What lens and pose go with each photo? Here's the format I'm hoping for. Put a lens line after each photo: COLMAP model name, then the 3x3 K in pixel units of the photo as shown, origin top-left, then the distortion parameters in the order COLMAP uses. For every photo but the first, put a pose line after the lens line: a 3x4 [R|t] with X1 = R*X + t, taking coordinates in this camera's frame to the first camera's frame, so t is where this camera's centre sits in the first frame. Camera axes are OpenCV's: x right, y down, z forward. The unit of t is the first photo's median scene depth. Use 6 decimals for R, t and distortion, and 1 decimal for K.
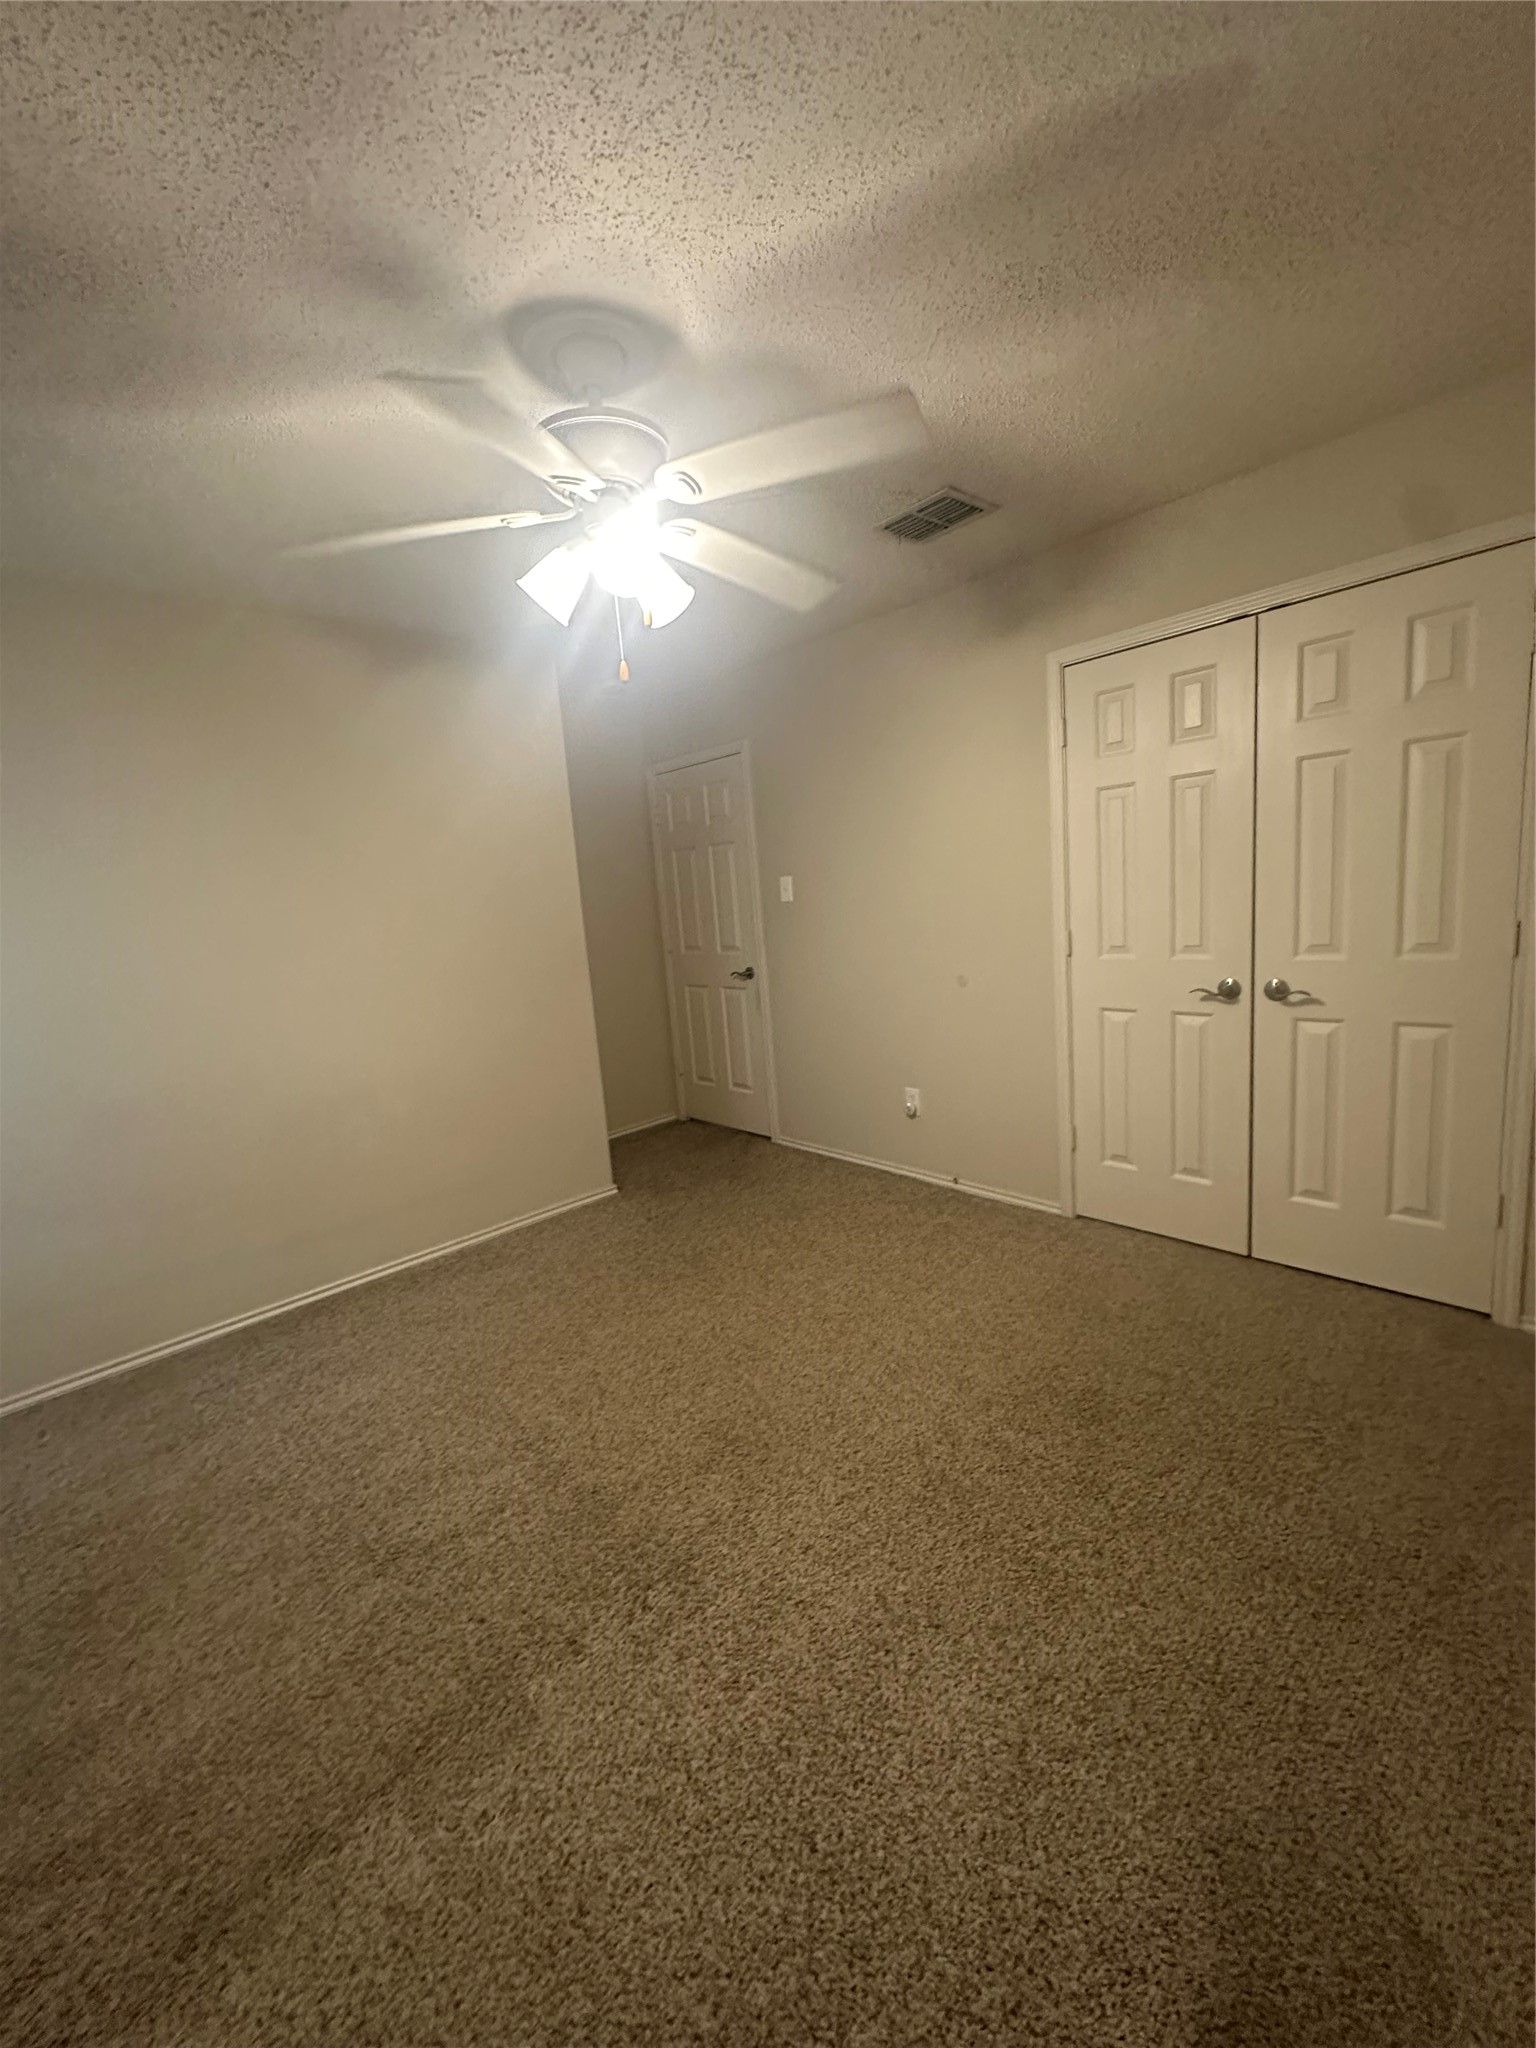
lens RADIAL K [[825.8, 0, 768.0], [0, 825.8, 1024.0], [0, 0, 1]] dist [0.015895, -0.000064]
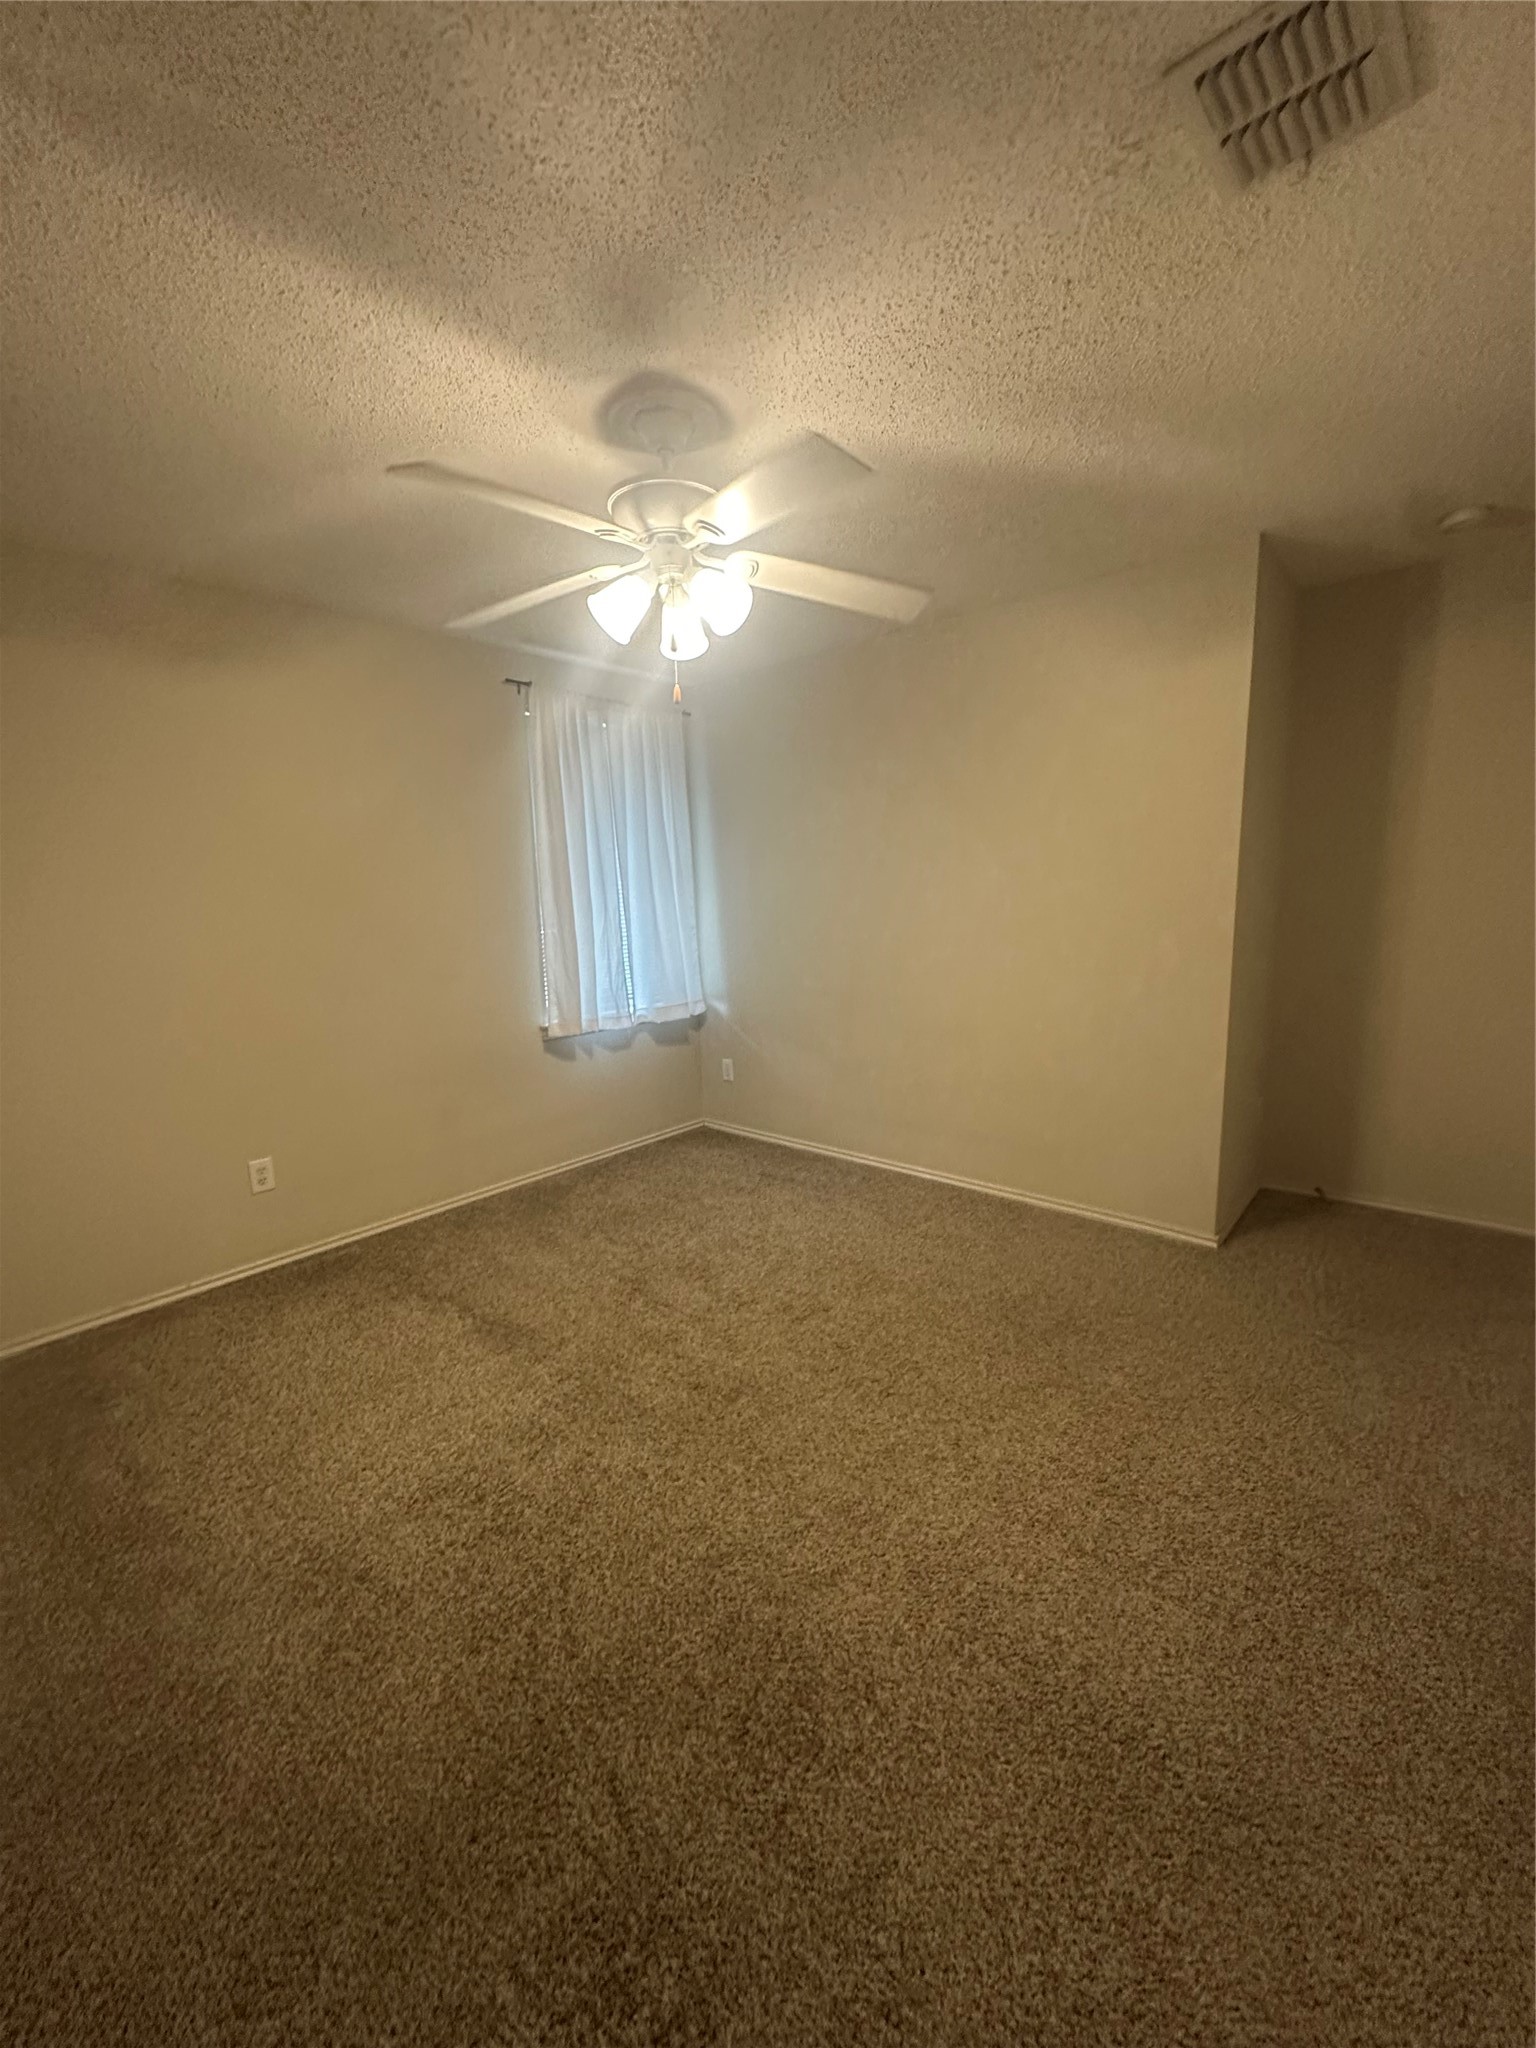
lens RADIAL K [[825.8, 0, 768.0], [0, 825.8, 1024.0], [0, 0, 1]] dist [0.015895, -0.000064]
pose [[0.090220, 0.234819, -0.967843, 0.768822], [-0.132735, 0.965972, 0.221992, -0.183729], [0.987037, 0.108438, 0.118319, 0.749922]]
